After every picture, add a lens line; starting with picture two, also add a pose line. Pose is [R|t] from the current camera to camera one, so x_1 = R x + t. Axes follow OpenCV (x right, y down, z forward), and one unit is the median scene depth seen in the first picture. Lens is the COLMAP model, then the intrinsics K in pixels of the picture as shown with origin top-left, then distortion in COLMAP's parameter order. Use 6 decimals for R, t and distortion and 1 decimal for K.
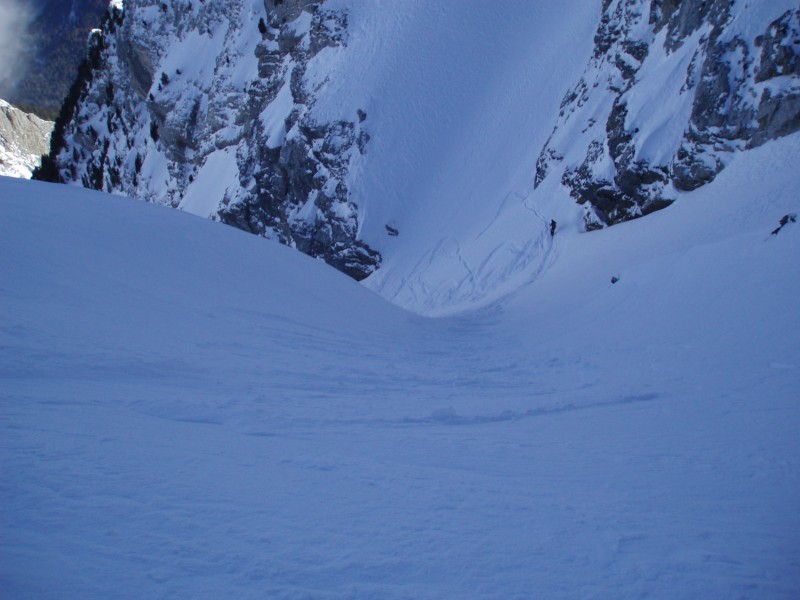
lens RADIAL K [[827.4, 0, 364.1], [0, 827.4, 300.5], [0, 0, 1]] dist [-0.096001, 0.000000]
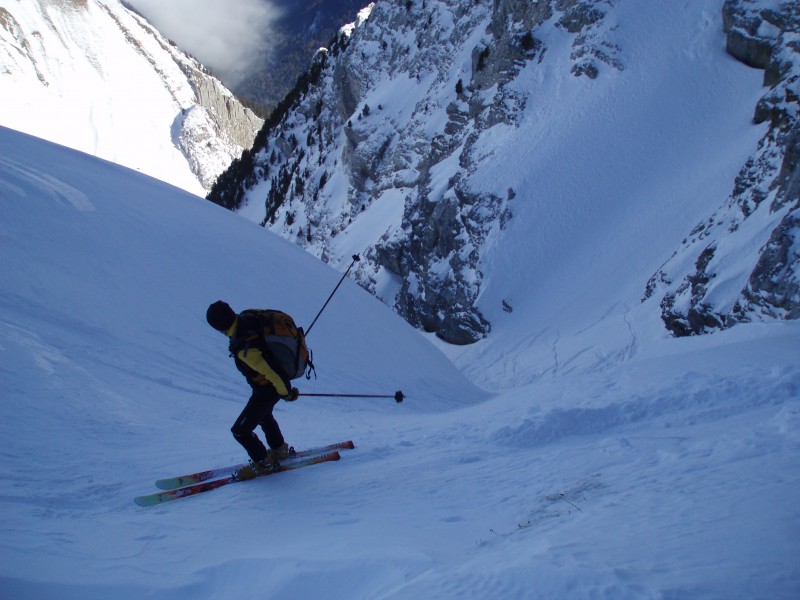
lens RADIAL K [[827.4, 0, 391.4], [0, 827.4, 298.6], [0, 0, 1]] dist [-0.096001, 0.000000]
pose [[0.949834, 0.266874, -0.163076, 0.043886], [-0.276679, 0.960118, -0.040281, -0.007992], [0.145822, 0.083380, 0.985791, -0.039435]]
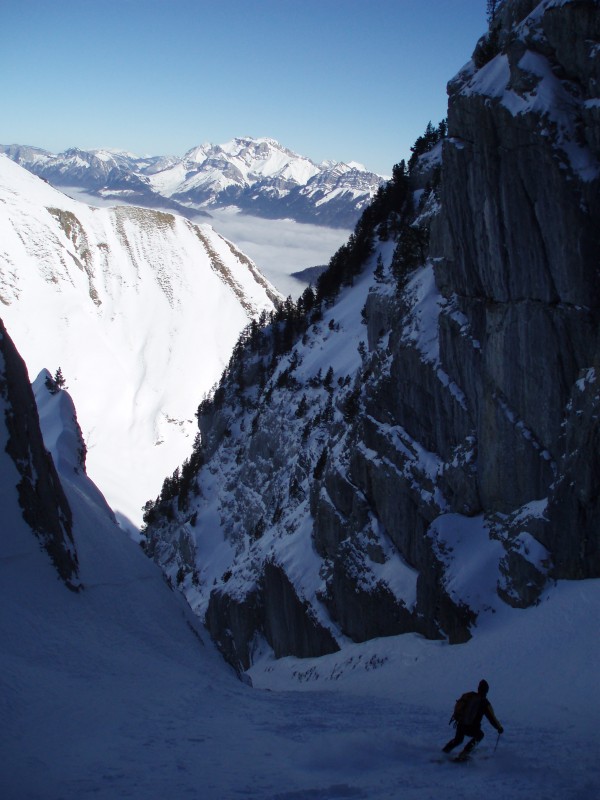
lens RADIAL K [[815.5, 0, 296.5], [0, 815.5, 398.7], [0, 0, 1]] dist [-0.065879, 0.000000]
pose [[0.843391, 0.292829, -0.450491, -0.685913], [-0.444609, 0.851122, -0.279131, 0.178888], [0.301685, 0.435709, 0.848023, 2.205408]]
